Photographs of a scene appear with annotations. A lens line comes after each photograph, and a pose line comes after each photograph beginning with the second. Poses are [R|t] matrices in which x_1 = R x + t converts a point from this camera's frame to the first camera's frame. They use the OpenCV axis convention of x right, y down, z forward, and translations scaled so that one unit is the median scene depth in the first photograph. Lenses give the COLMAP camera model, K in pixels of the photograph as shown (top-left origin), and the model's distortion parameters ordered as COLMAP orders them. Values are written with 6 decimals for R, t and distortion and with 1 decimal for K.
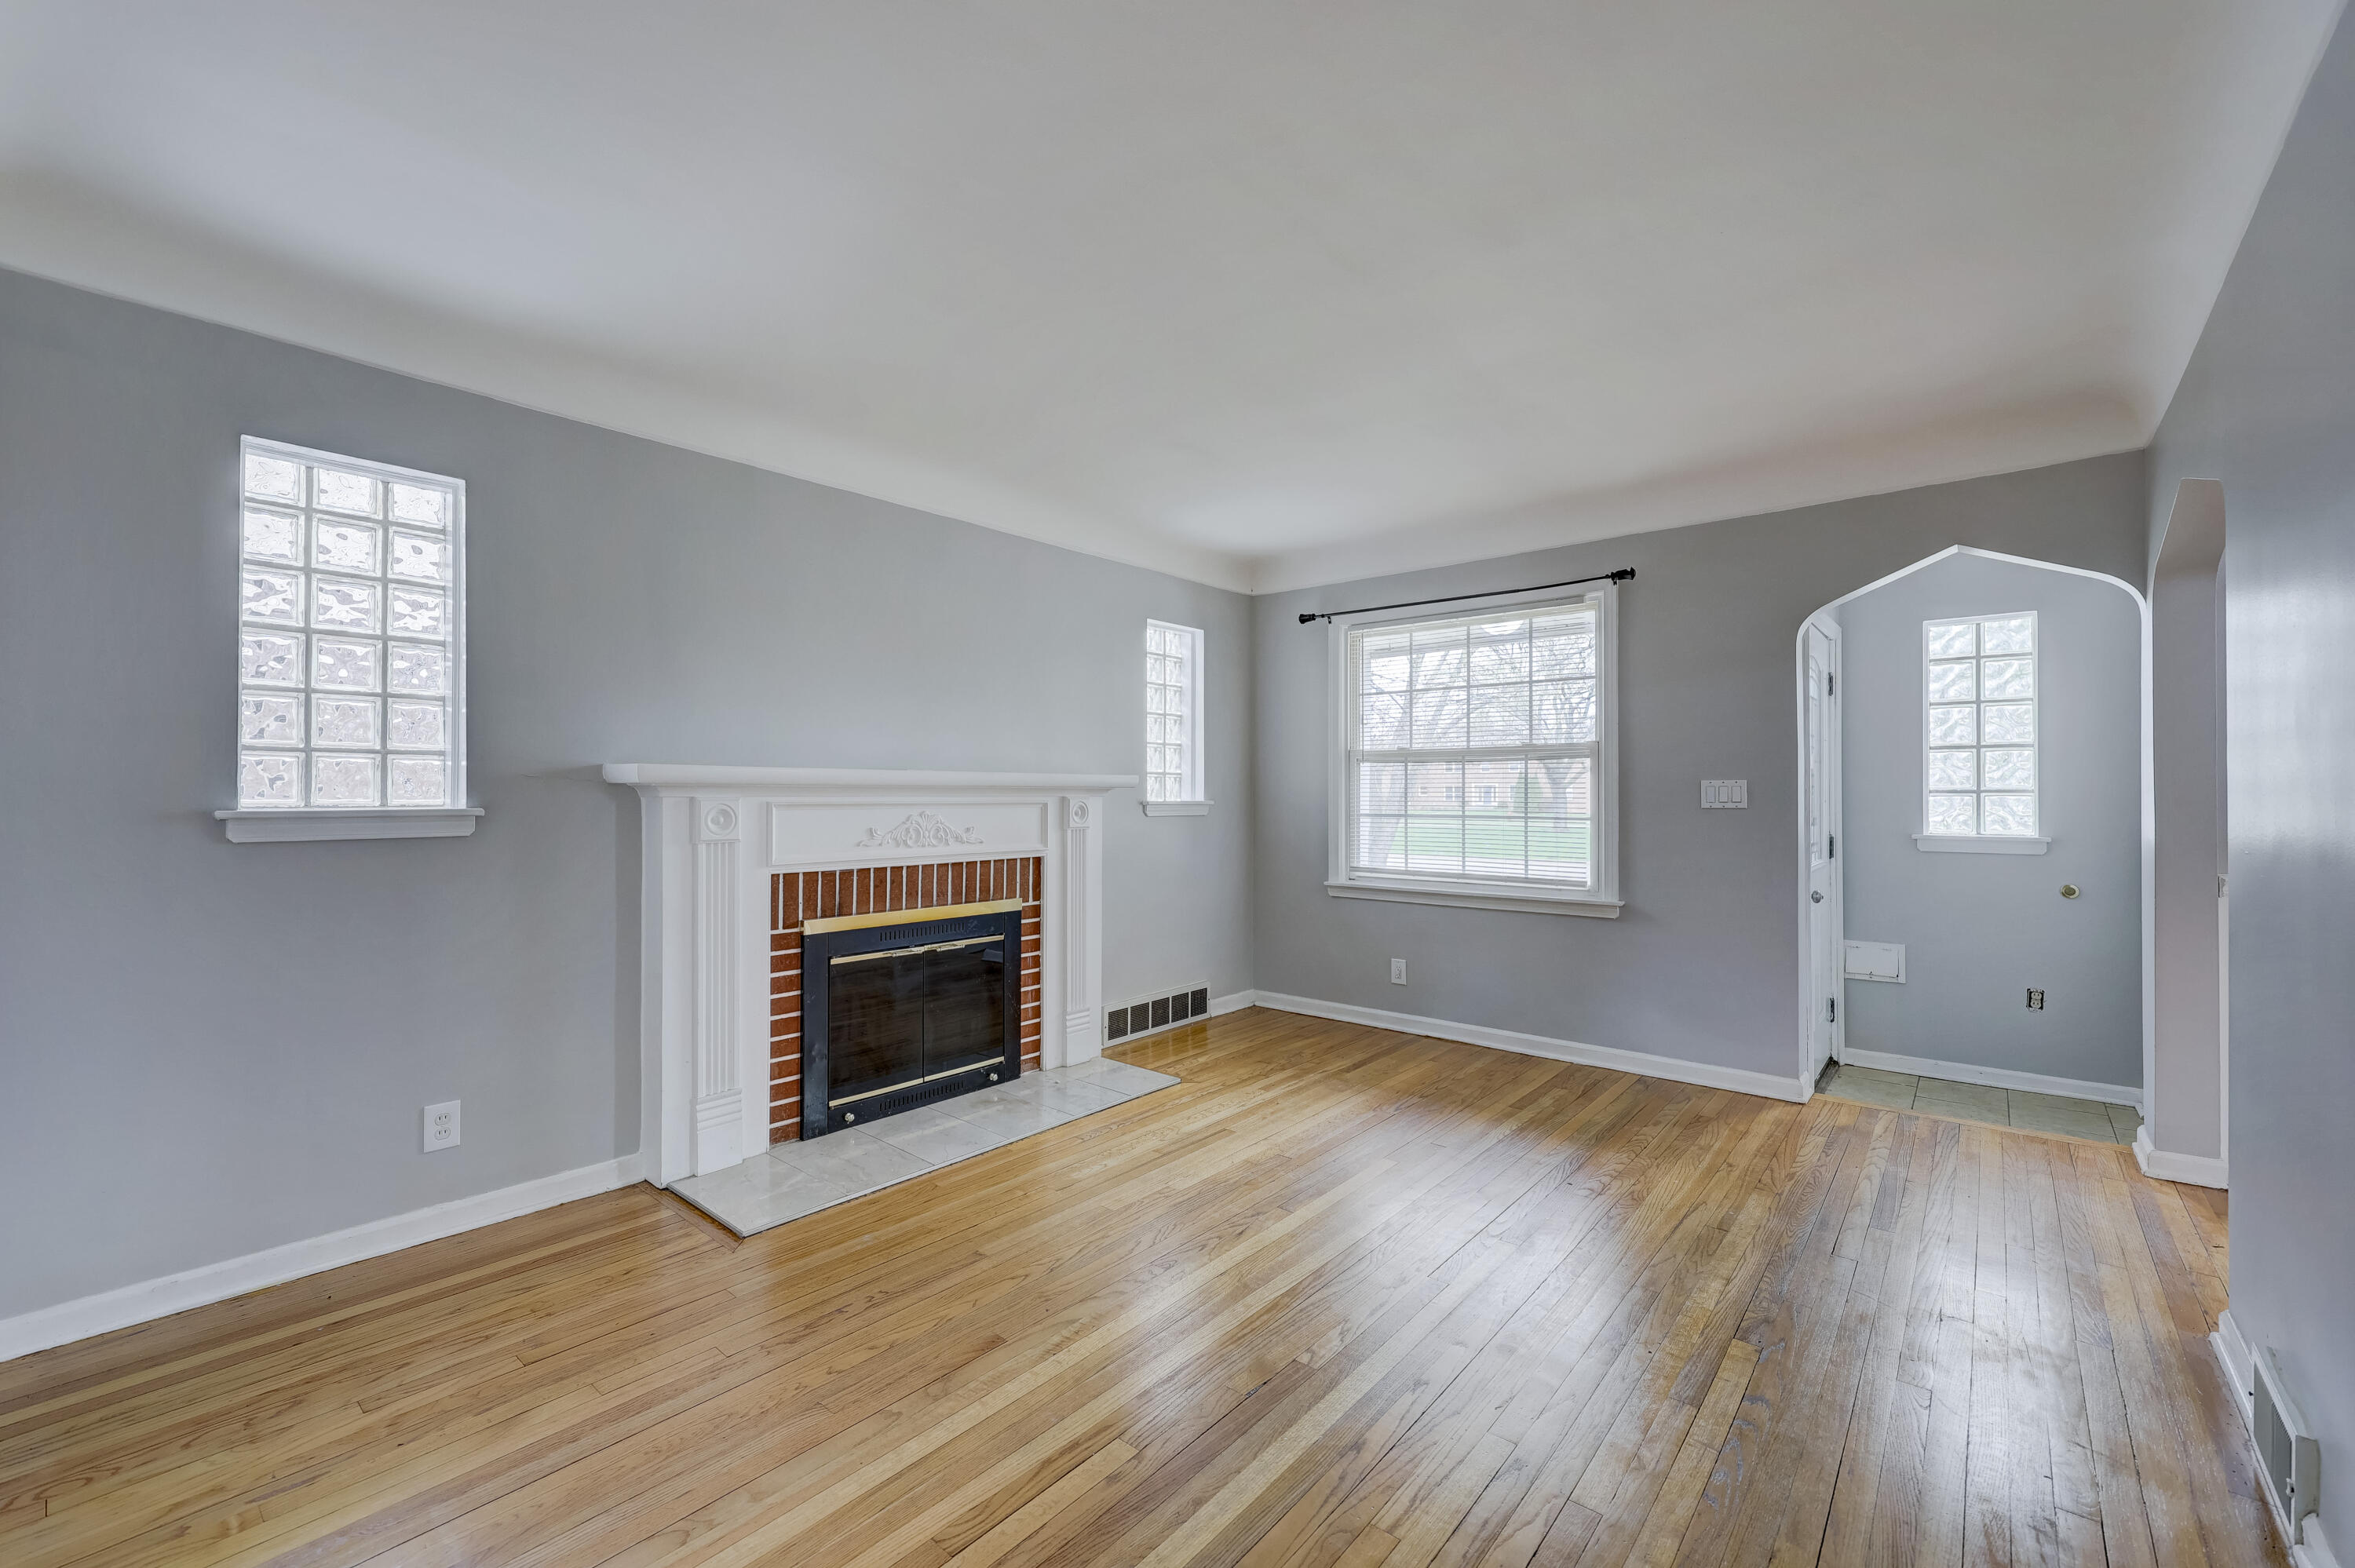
lens RADIAL K [[937.7, 0, 1161.1], [0, 937.7, 792.8], [0, 0, 1]] dist [0.001366, -0.000016]
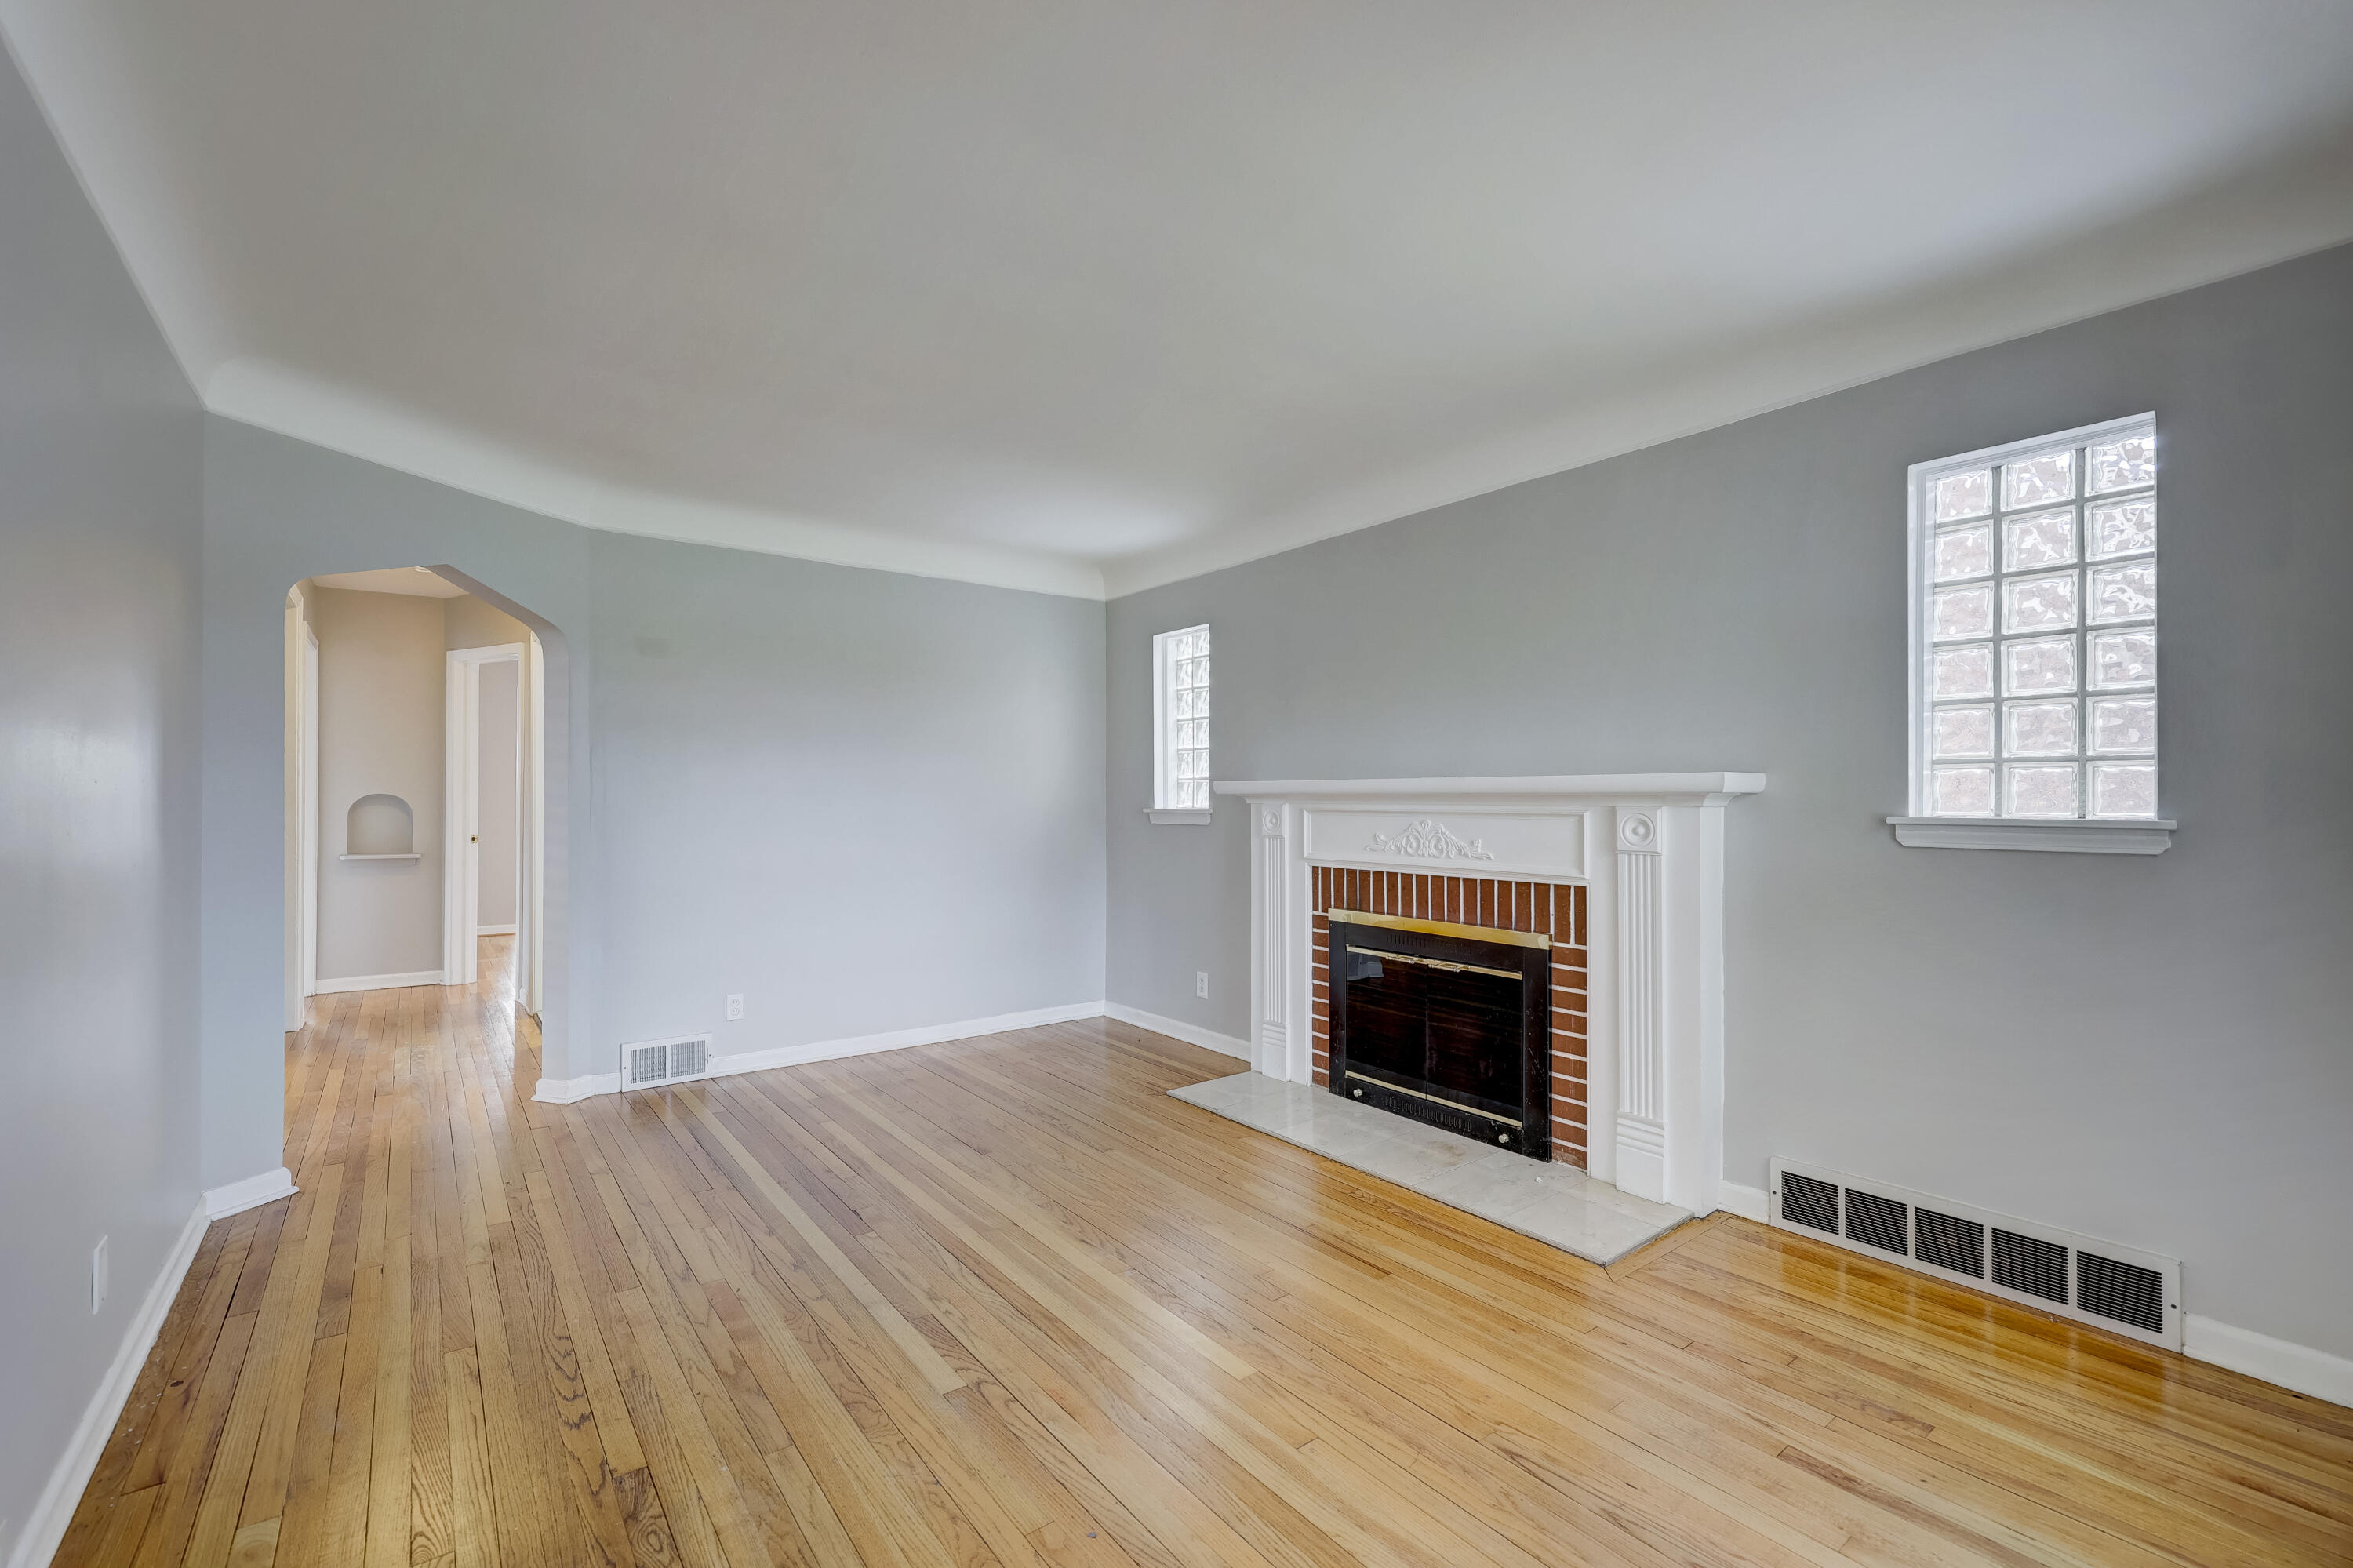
lens RADIAL K [[981.5, 0, 1180.0], [0, 981.5, 802.9], [0, 0, 1]] dist [0.002849, -0.000202]
pose [[-0.184470, 0.002109, -0.982836, 0.813543], [0.000557, 0.999998, 0.002041, -0.000422], [0.982838, -0.000171, -0.184471, 0.961792]]
